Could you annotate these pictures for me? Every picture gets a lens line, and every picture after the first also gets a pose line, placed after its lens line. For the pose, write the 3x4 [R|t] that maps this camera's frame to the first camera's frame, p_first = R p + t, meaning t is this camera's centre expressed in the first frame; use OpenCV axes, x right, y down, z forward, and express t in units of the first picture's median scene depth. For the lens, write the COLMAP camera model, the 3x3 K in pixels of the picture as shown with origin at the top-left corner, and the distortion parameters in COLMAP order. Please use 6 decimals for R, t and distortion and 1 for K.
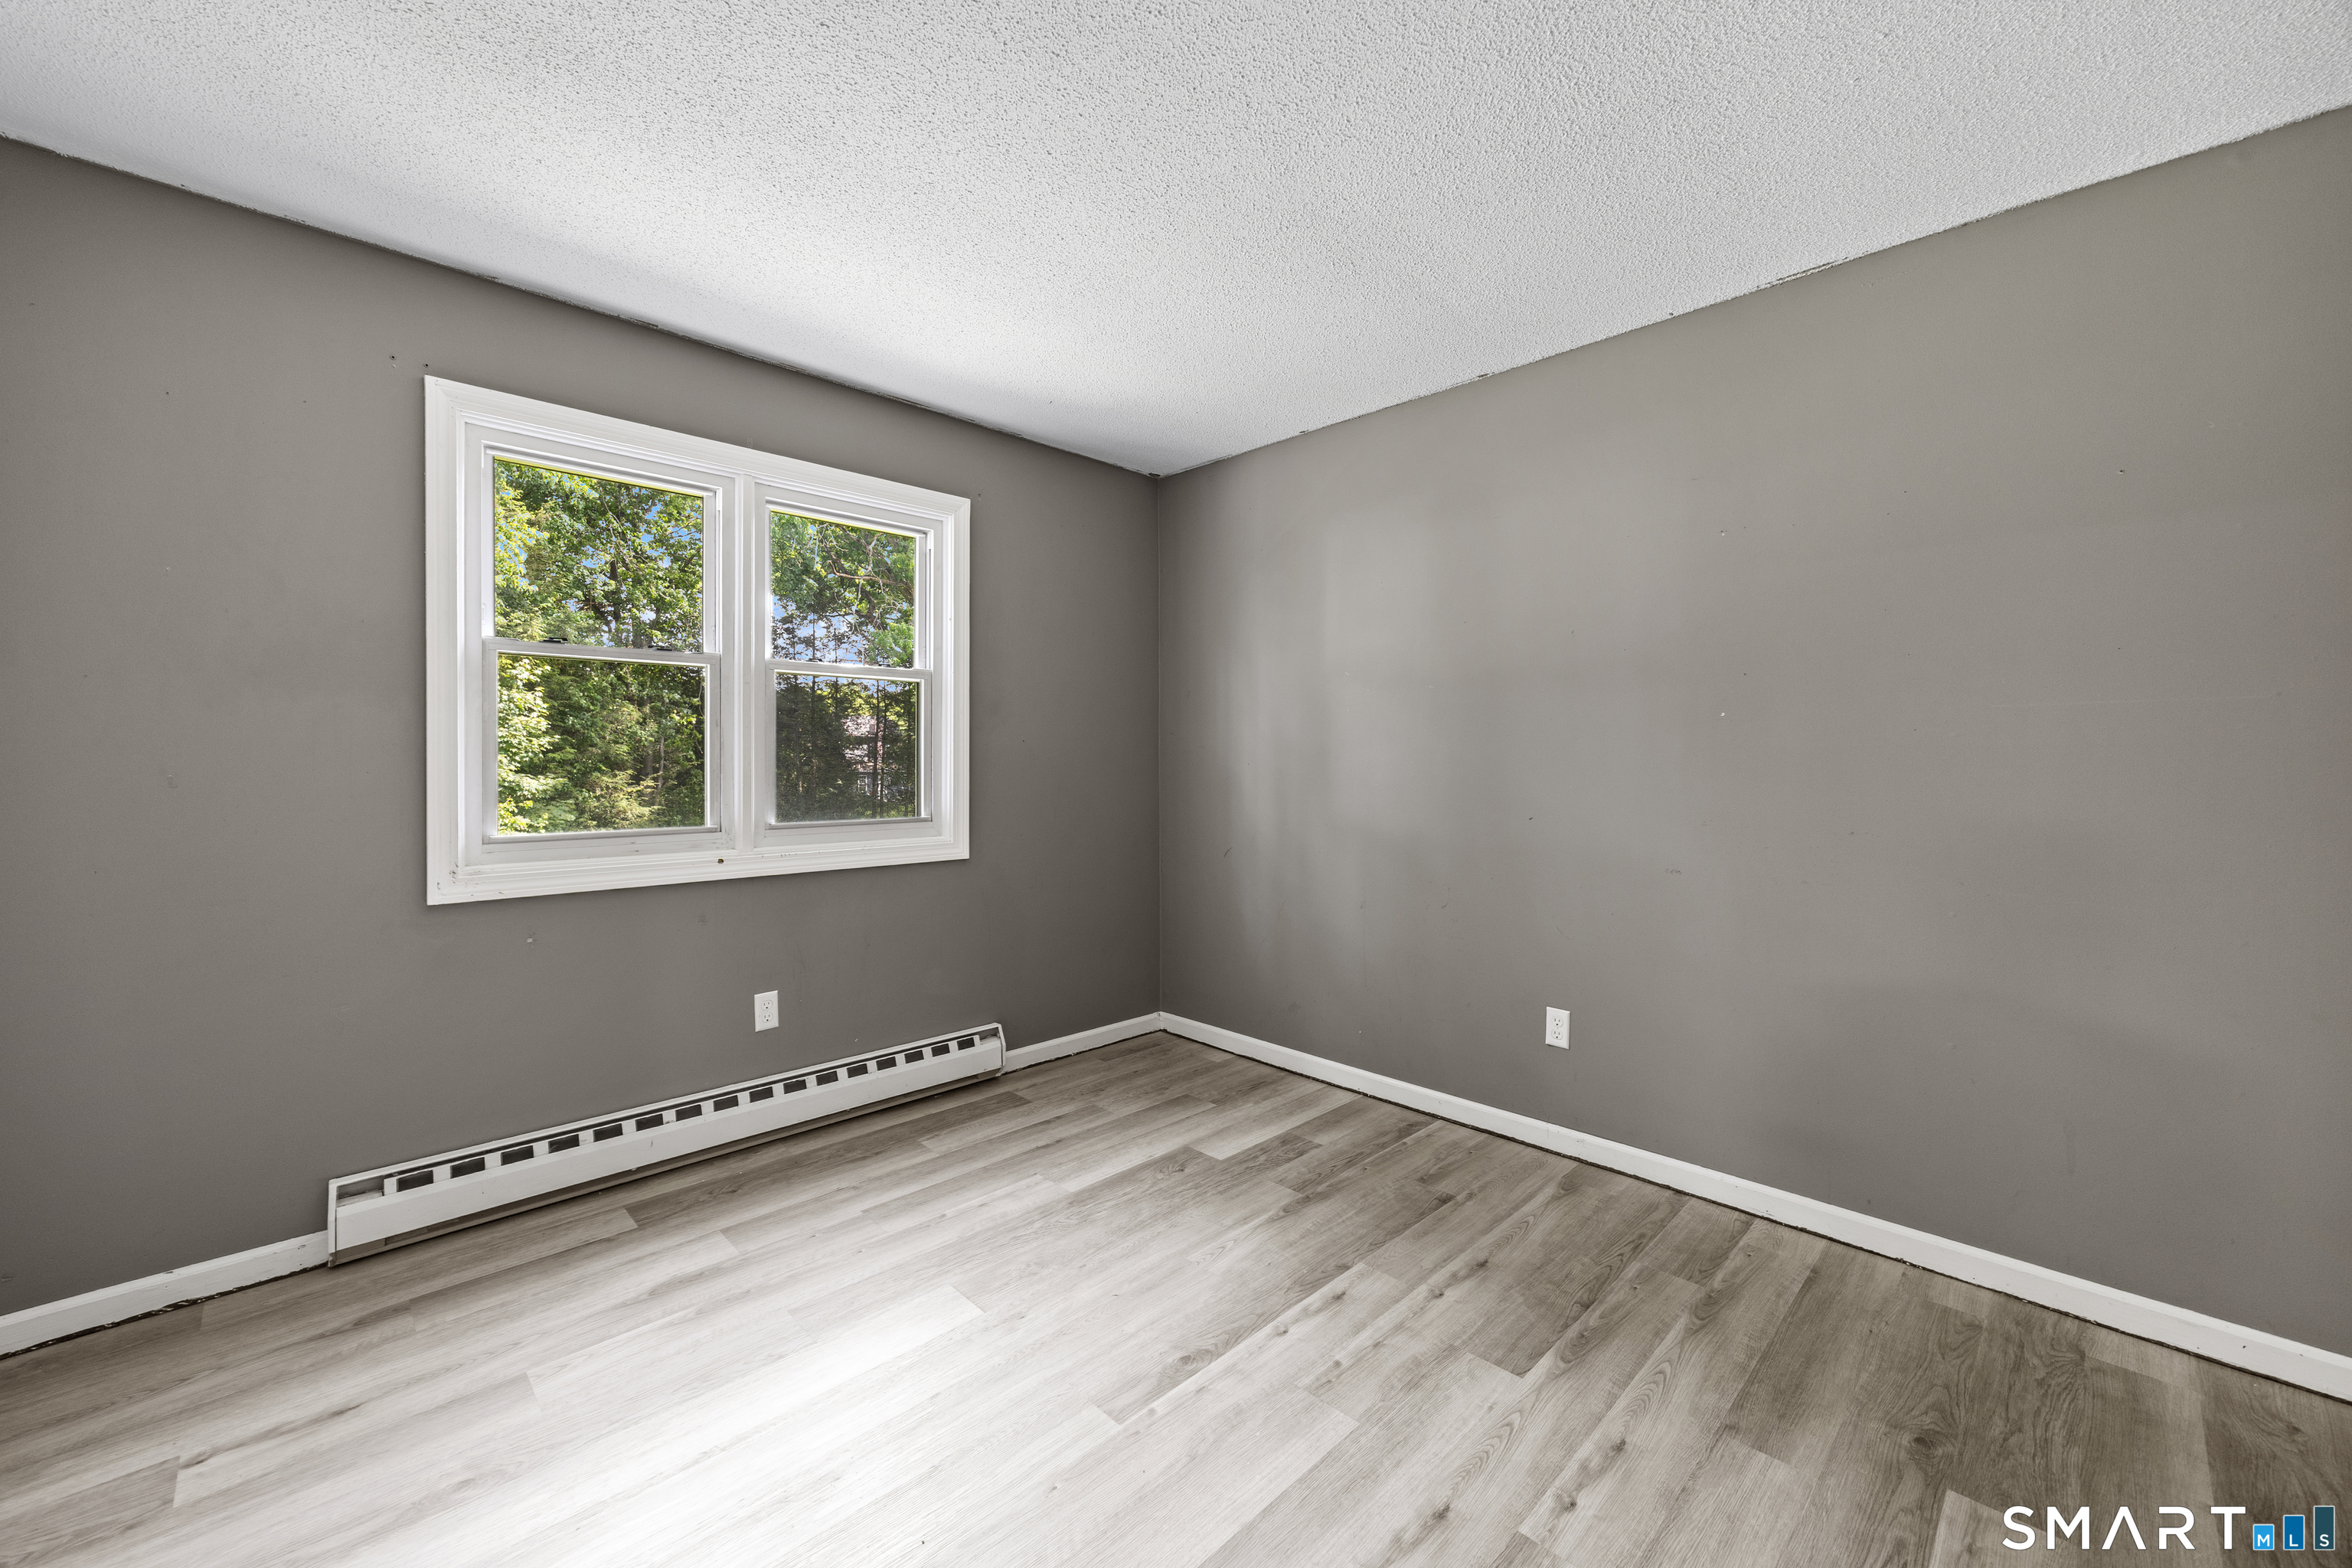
lens RADIAL K [[912.9, 0, 1176.6], [0, 912.9, 770.5], [0, 0, 1]] dist [-0.010112, -0.000073]
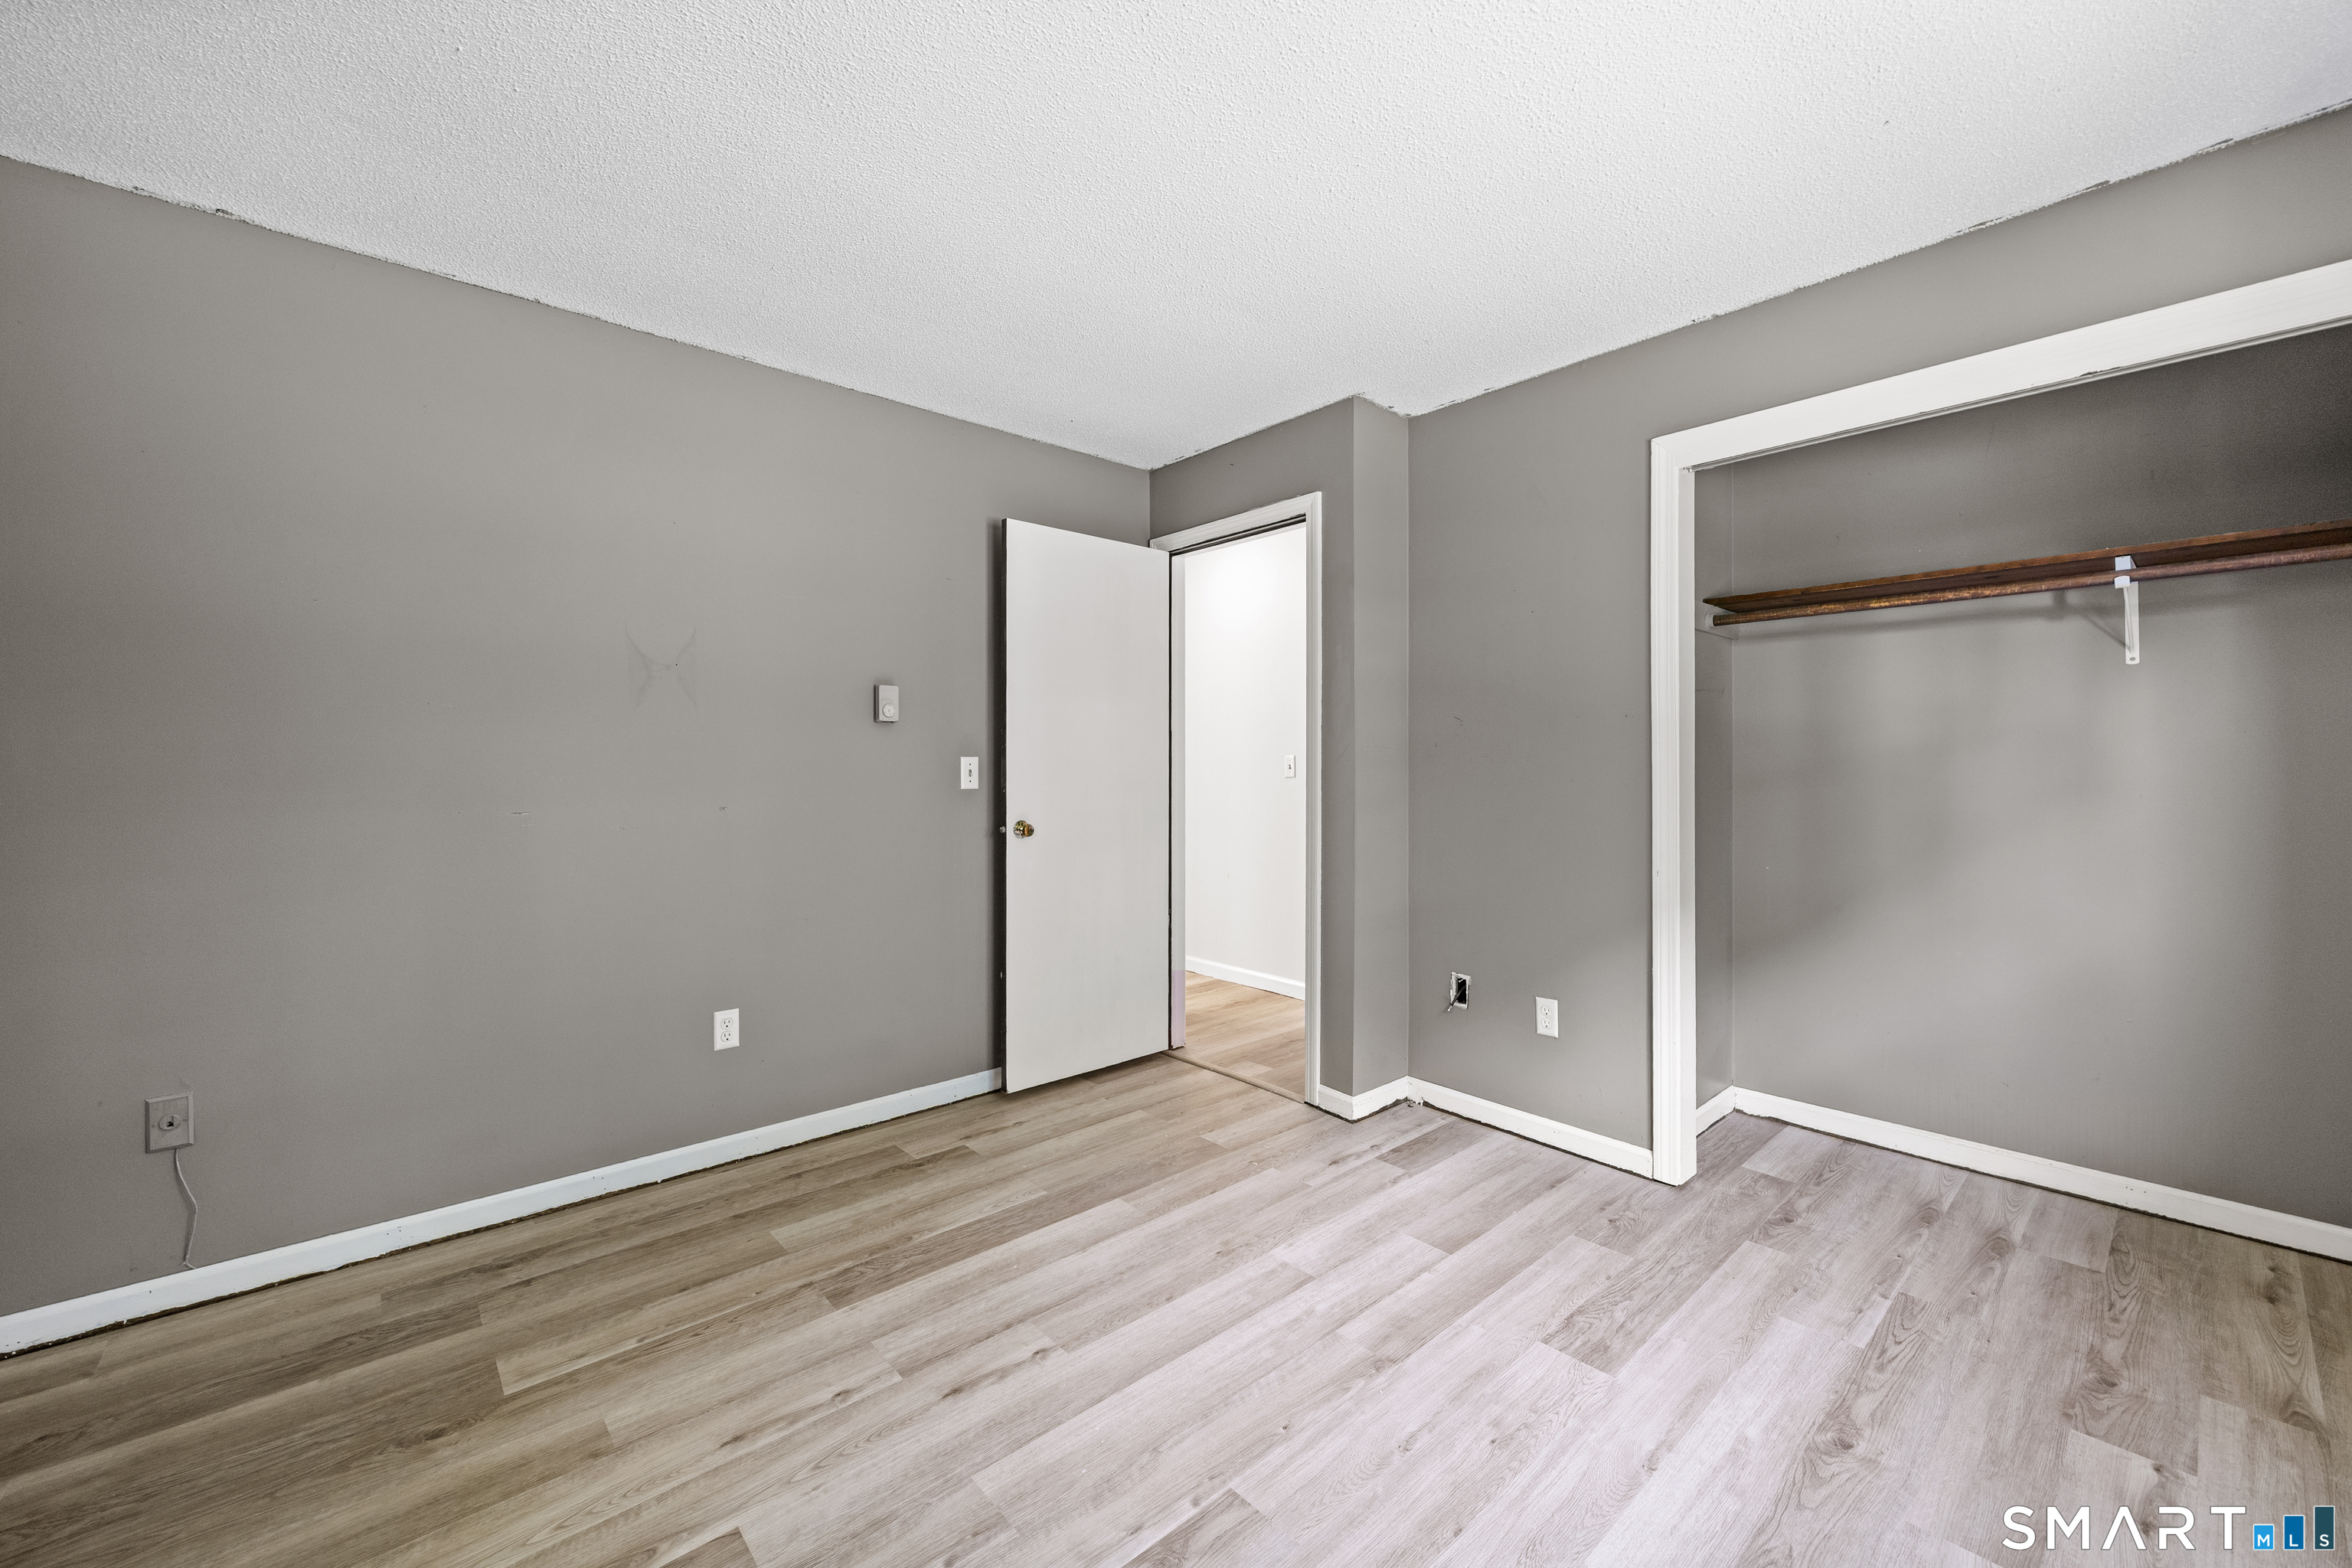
lens RADIAL K [[912.9, 0, 1175.1], [0, 912.9, 771.7], [0, 0, 1]] dist [-0.010112, -0.000073]
pose [[-0.998715, 0.001119, 0.050658, -0.055456], [0.002206, 0.999768, 0.021411, -0.021643], [-0.050622, 0.021495, -0.998487, 1.956172]]
